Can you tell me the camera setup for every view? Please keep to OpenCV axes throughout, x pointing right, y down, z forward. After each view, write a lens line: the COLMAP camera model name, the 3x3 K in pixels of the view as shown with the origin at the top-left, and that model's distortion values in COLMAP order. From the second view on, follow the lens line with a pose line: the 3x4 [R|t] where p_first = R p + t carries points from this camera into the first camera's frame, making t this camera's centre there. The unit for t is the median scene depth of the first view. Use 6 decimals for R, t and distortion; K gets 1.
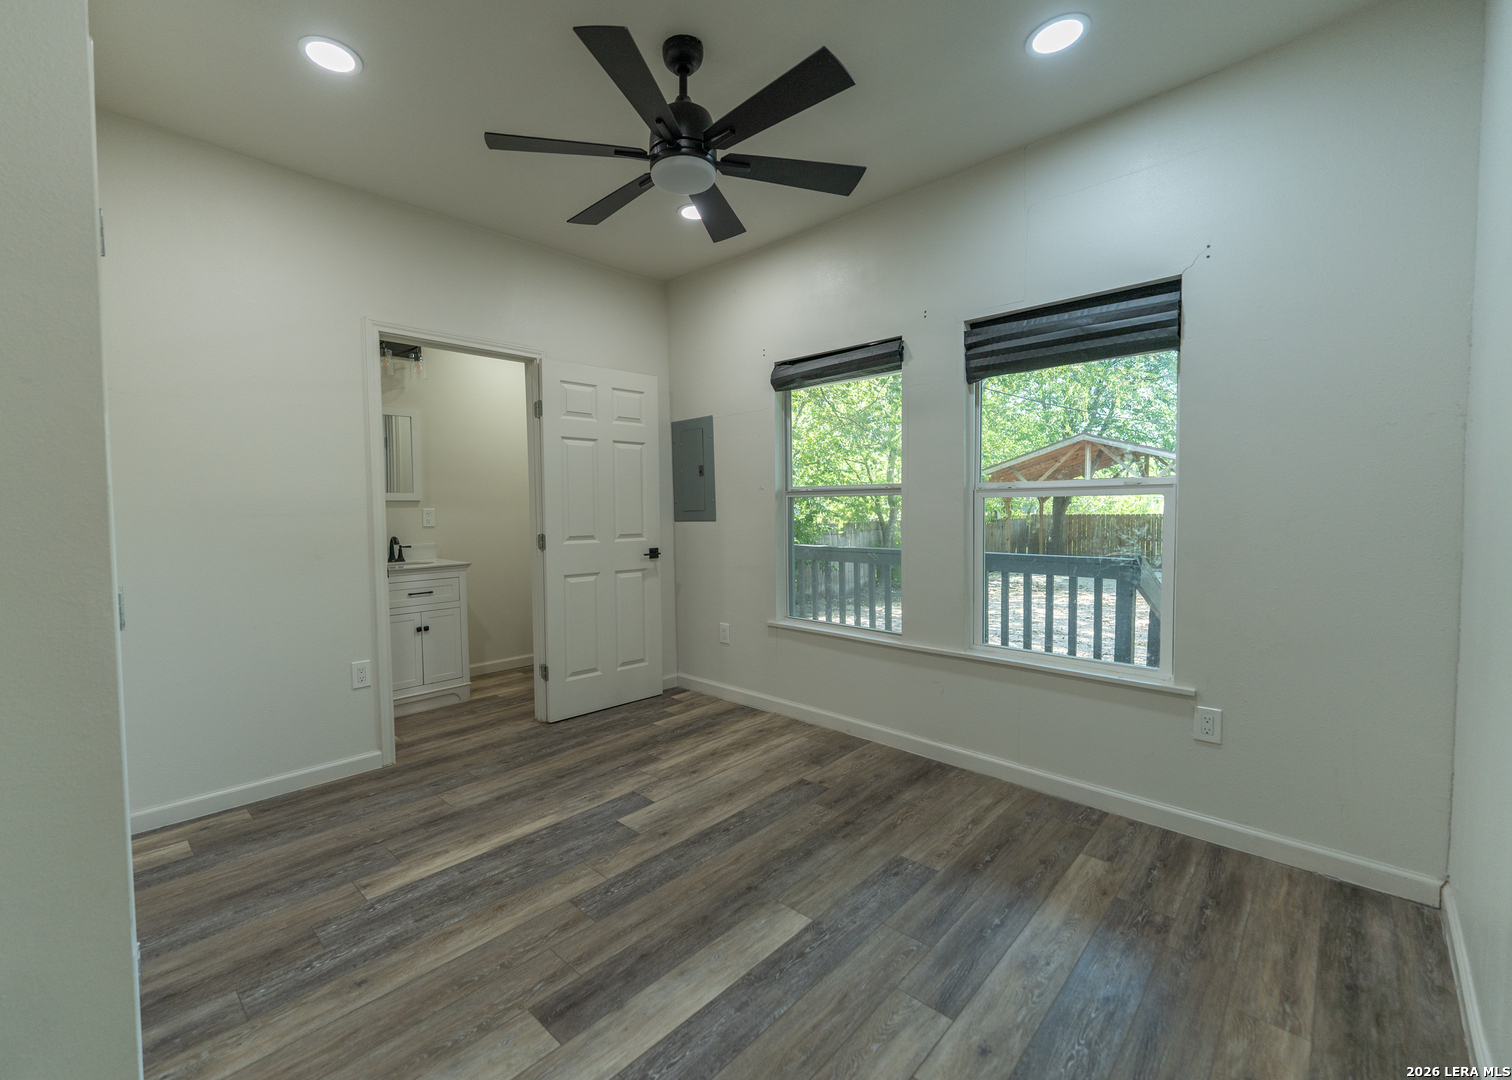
lens RADIAL K [[656.6, 0, 709.2], [0, 656.6, 535.6], [0, 0, 1]] dist [0.001342, -0.000001]
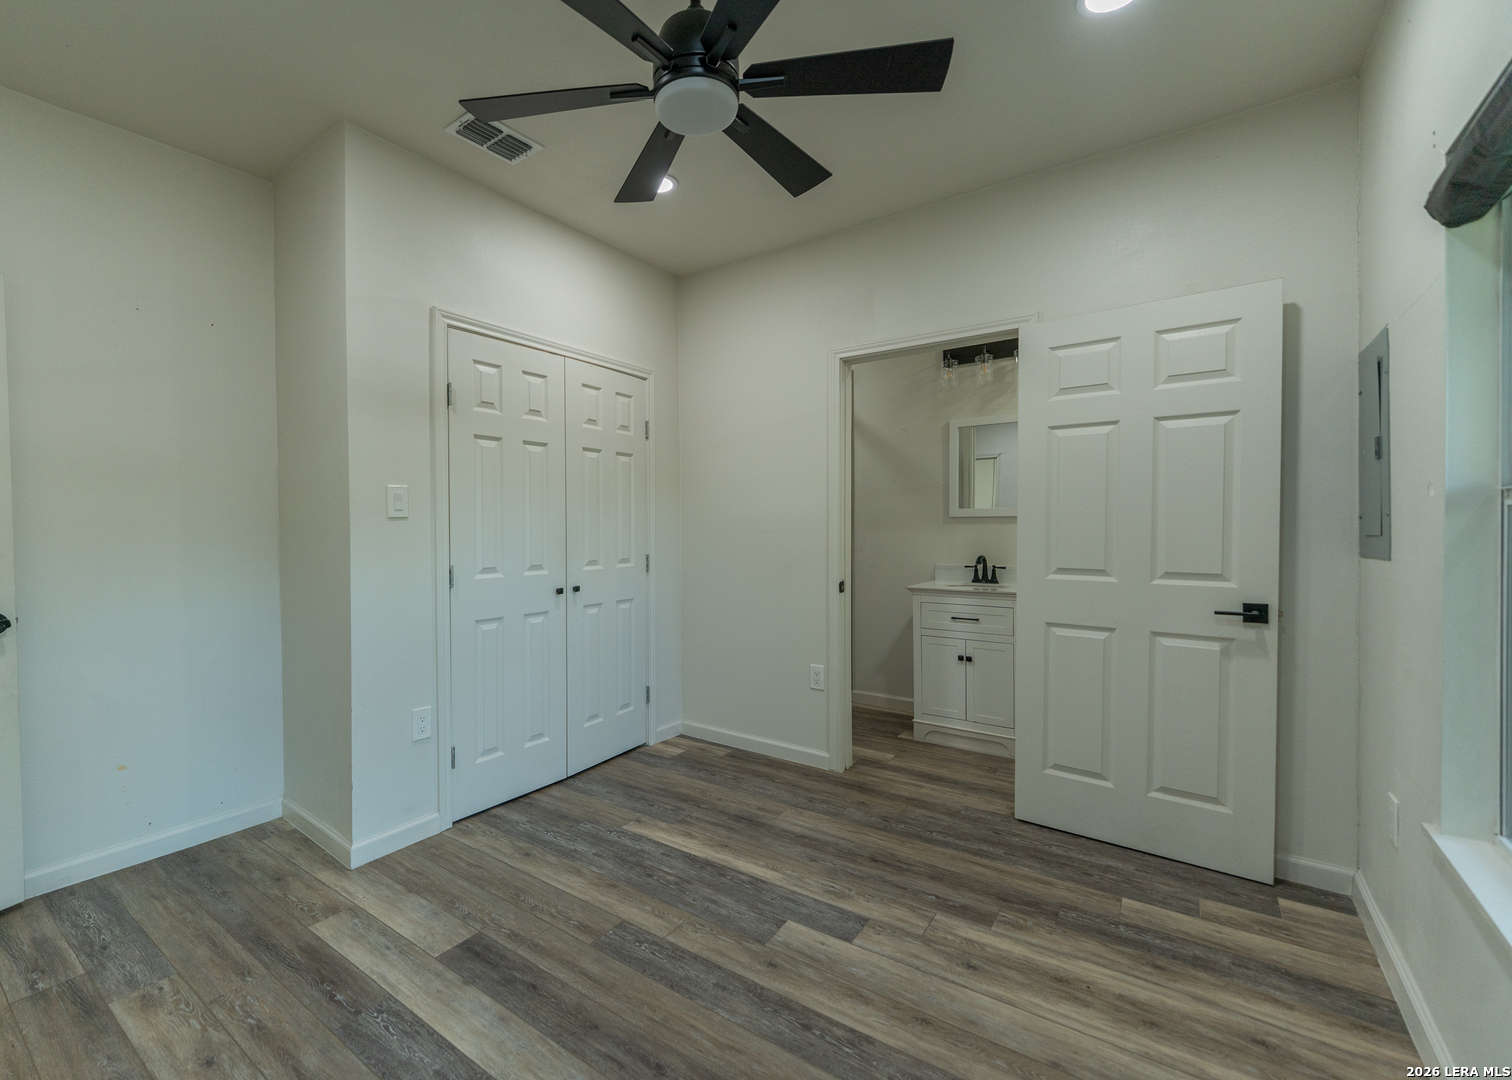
lens RADIAL K [[658.9, 0, 687.3], [0, 658.9, 541.4], [0, 0, 1]] dist [0.001397, -0.000227]
pose [[0.127398, 0.035440, -0.991218, 0.553794], [-0.041201, 0.998688, 0.030412, -0.041757], [0.990996, 0.036965, 0.128691, 0.672372]]
